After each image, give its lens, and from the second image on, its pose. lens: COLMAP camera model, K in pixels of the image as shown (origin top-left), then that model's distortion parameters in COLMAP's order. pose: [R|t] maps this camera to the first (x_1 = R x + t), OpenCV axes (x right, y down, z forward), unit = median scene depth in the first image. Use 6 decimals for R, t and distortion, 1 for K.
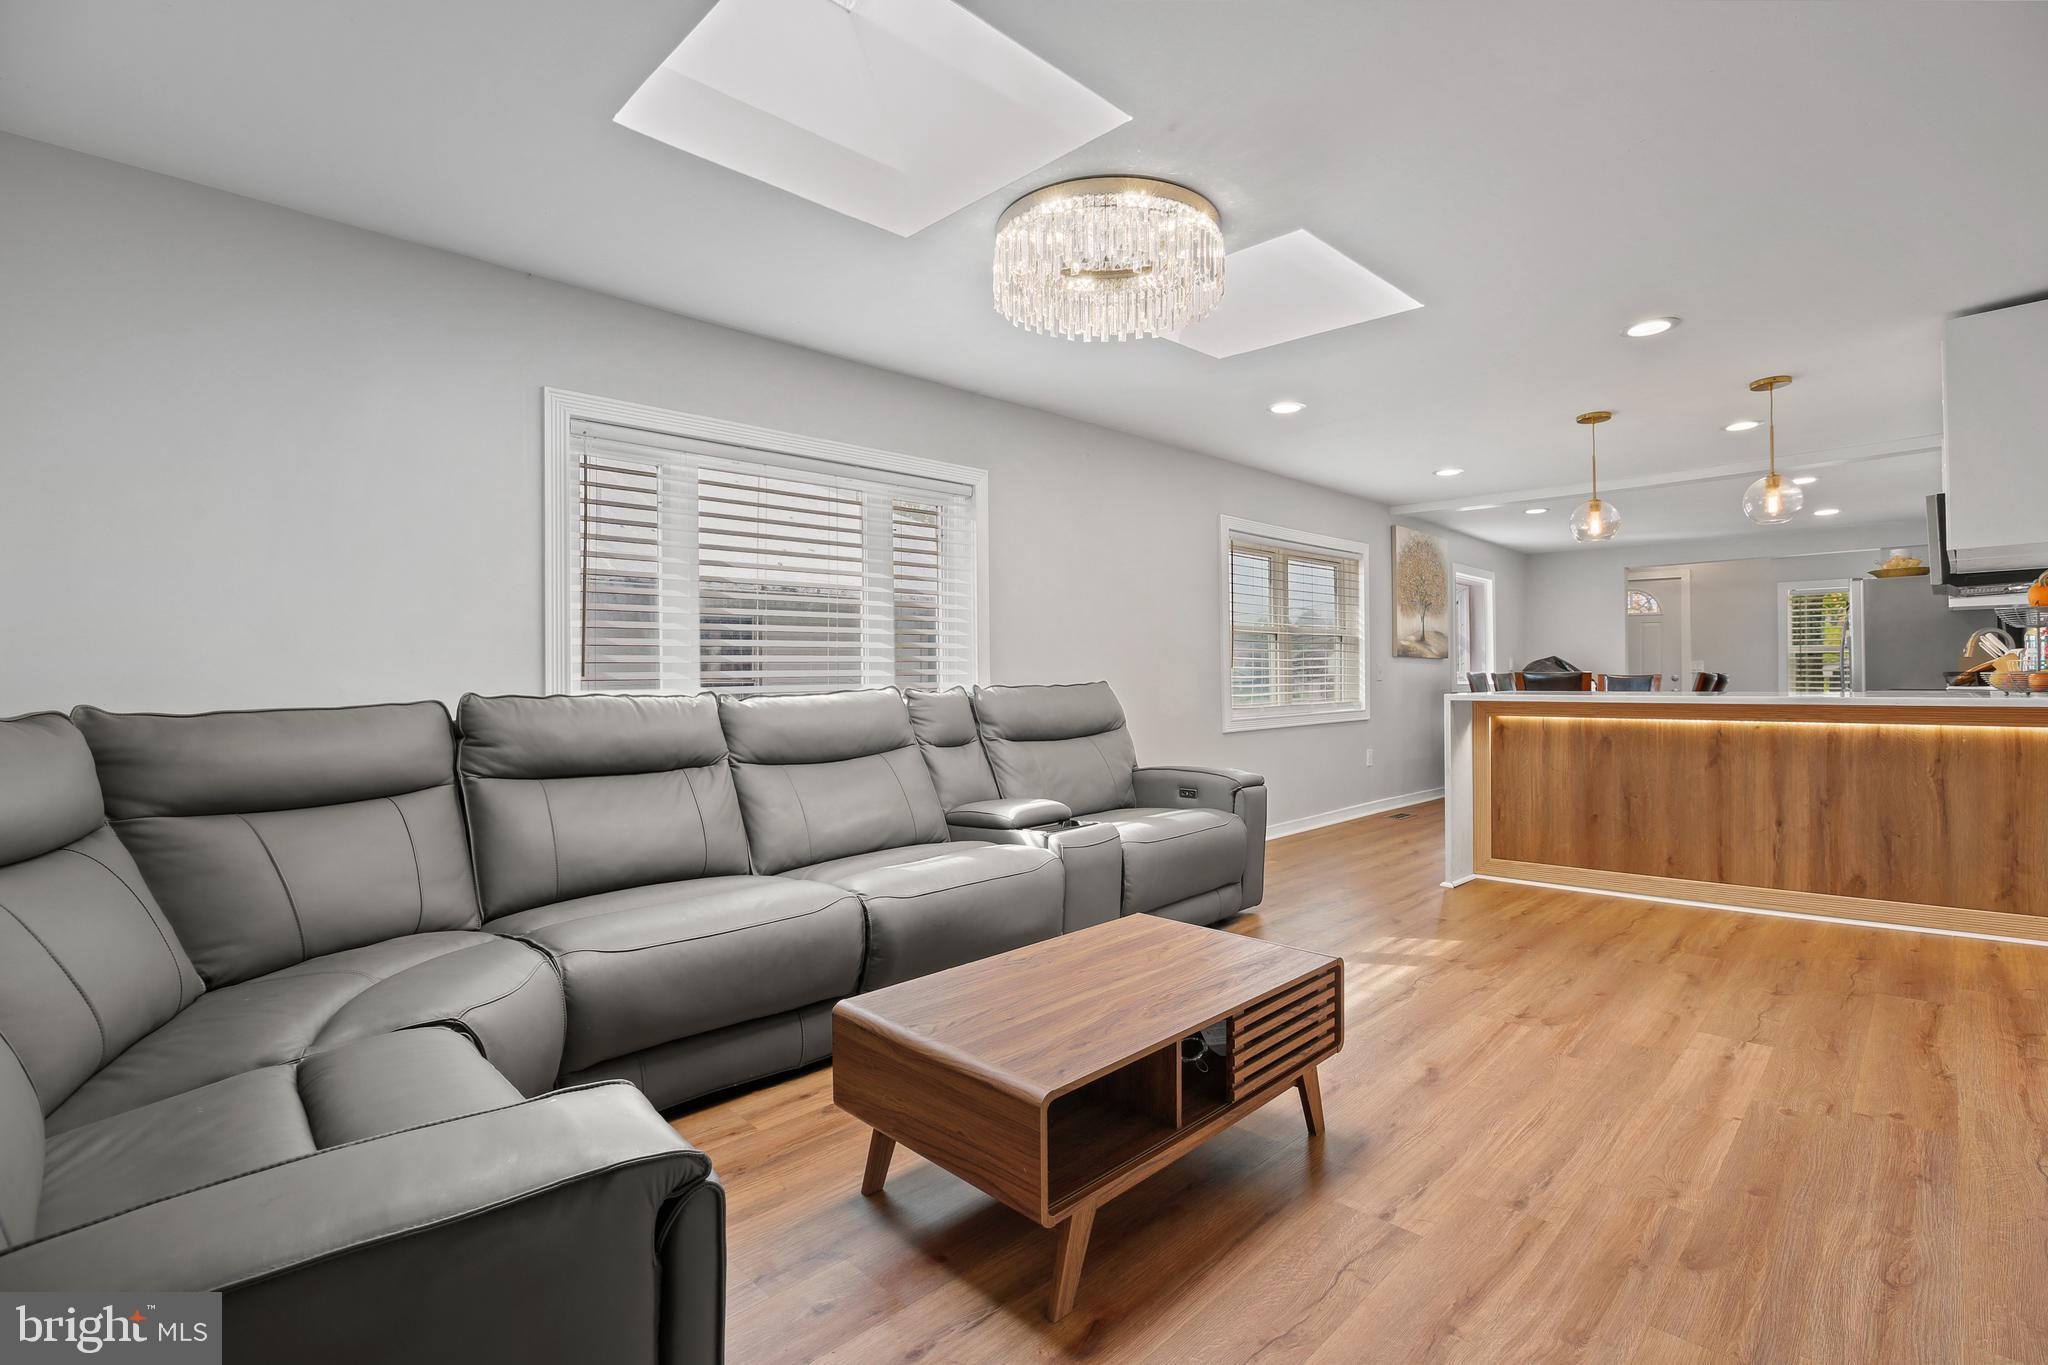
lens RADIAL K [[943.4, 0, 1026.0], [0, 943.4, 675.5], [0, 0, 1]] dist [-0.032639, 0.005118]
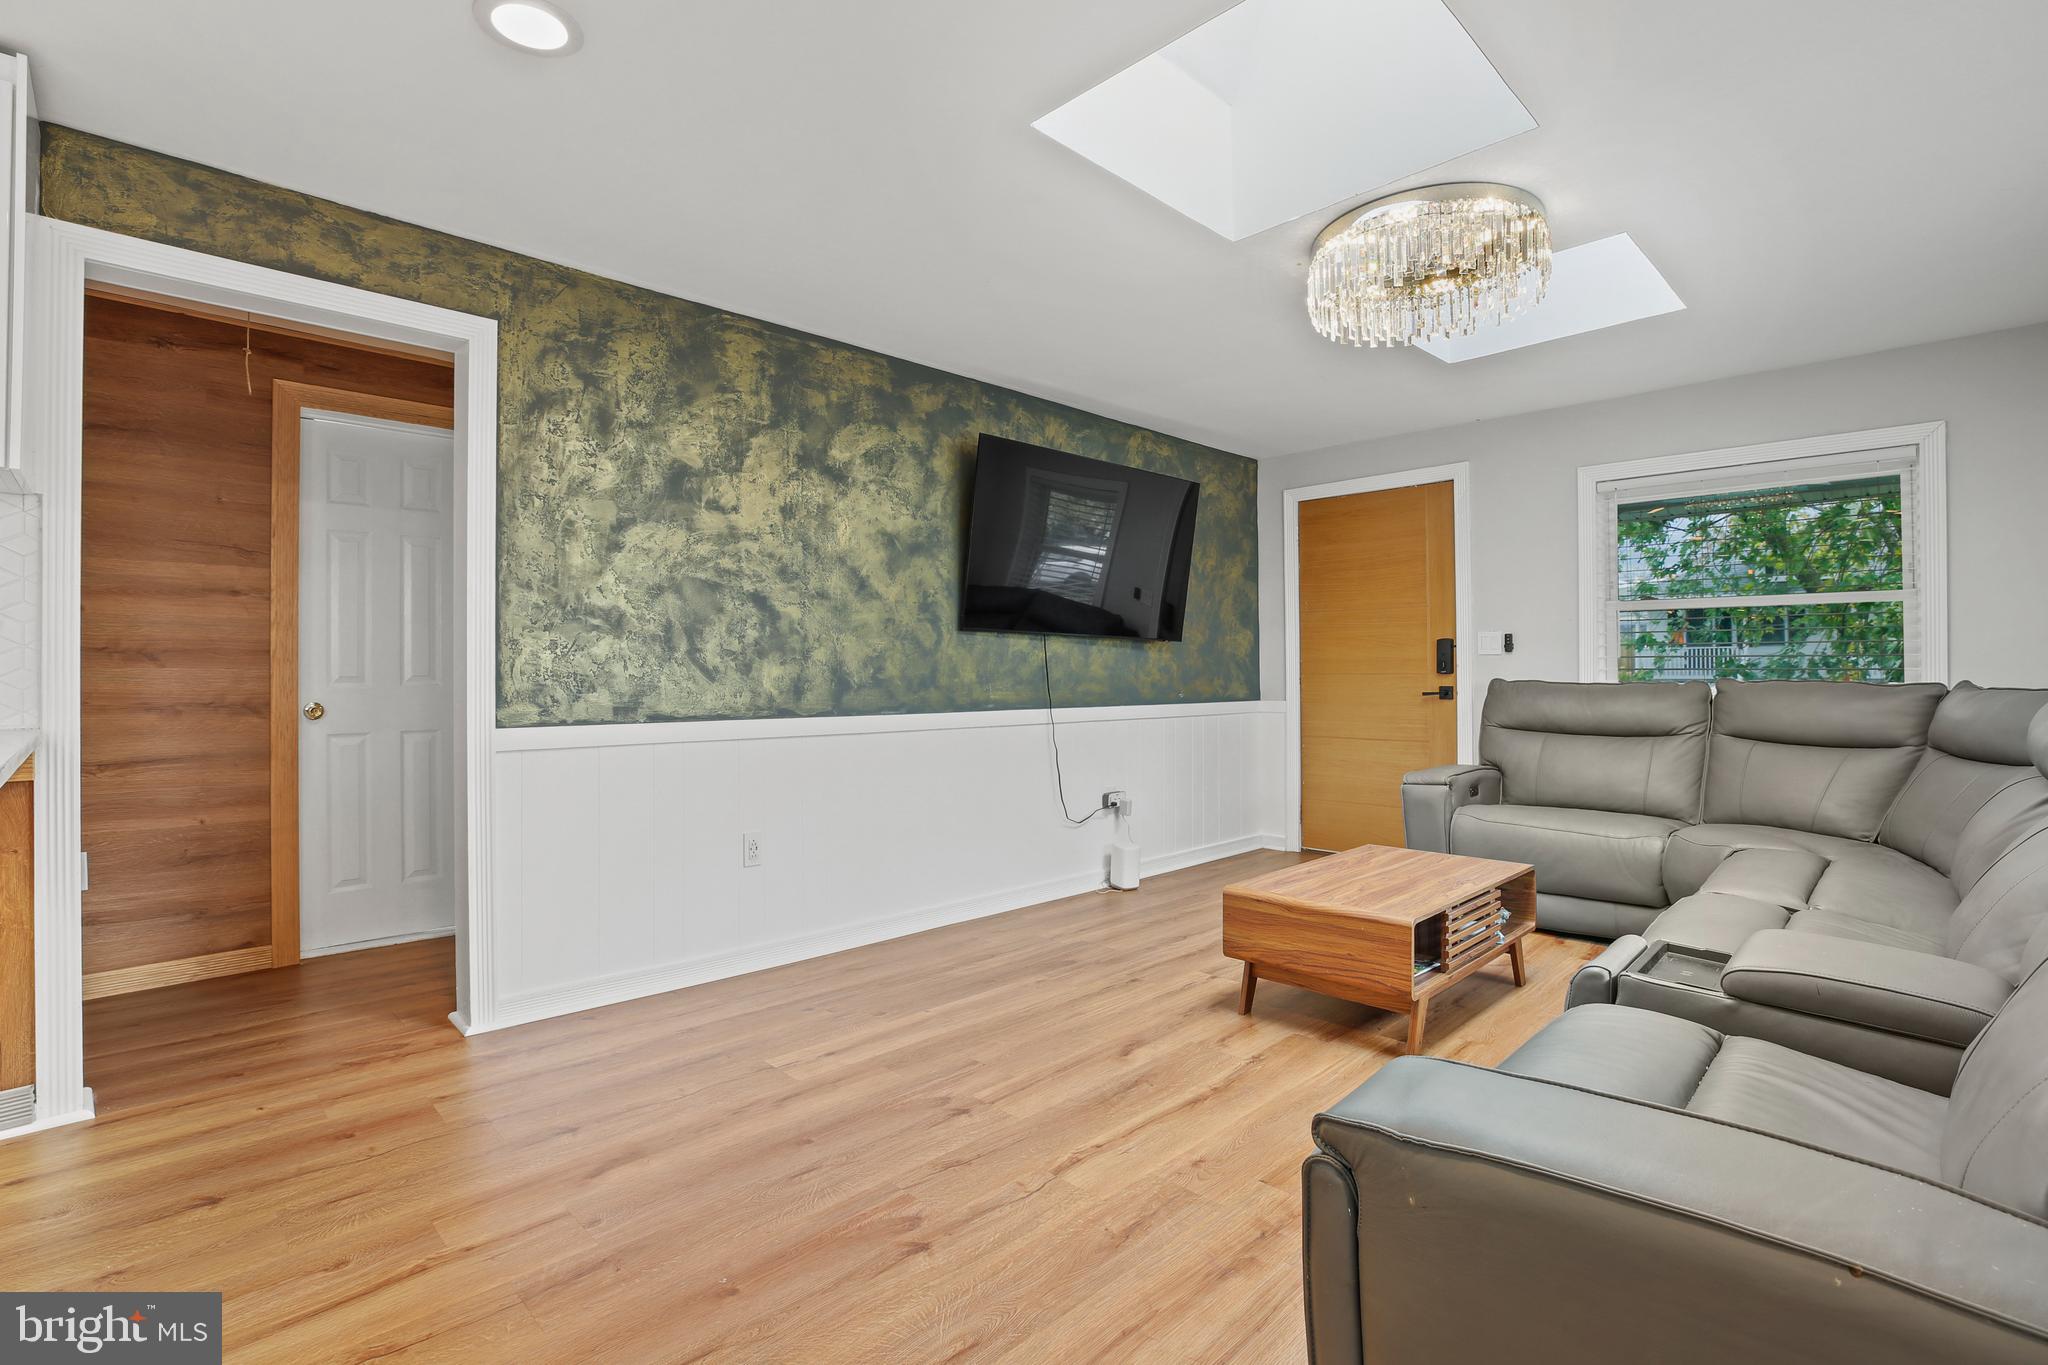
lens RADIAL K [[943.4, 0, 1021.1], [0, 943.4, 677.8], [0, 0, 1]] dist [-0.032639, 0.005118]
pose [[-0.999854, 0.015025, 0.008192, 0.387269], [0.015096, 0.999848, 0.008674, -0.008768], [-0.008060, 0.008796, -0.999929, 1.481604]]
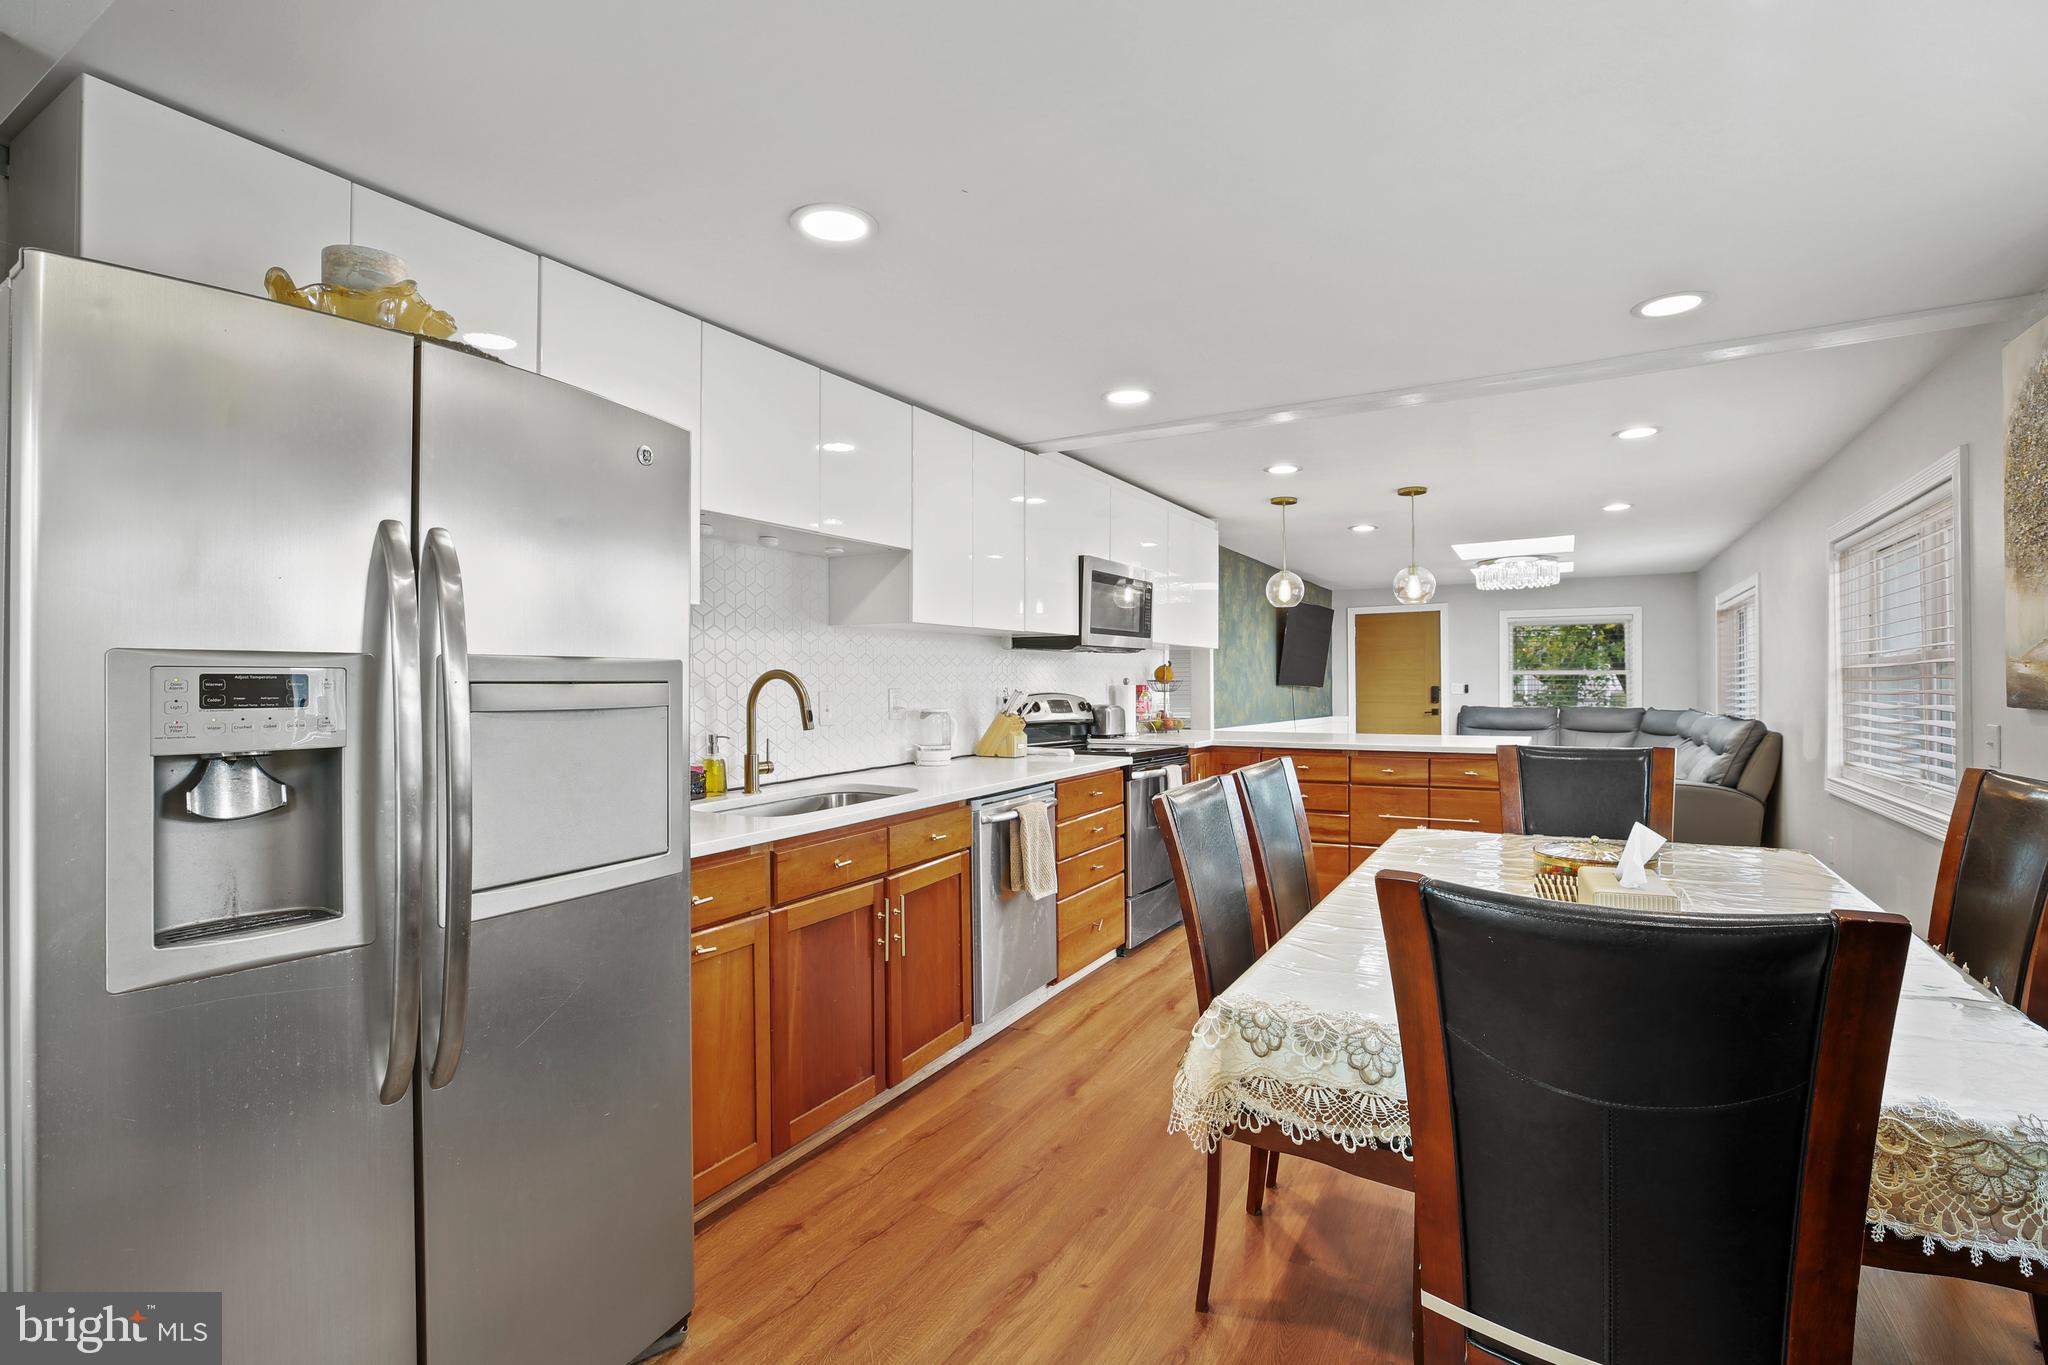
lens RADIAL K [[943.4, 0, 1019.8], [0, 943.4, 680.9], [0, 0, 1]] dist [-0.032639, 0.005118]
pose [[-0.967020, 0.009613, -0.254520, 1.806327], [0.010535, 0.999942, -0.002261, -0.070641], [0.254483, -0.004868, -0.967065, 2.615498]]
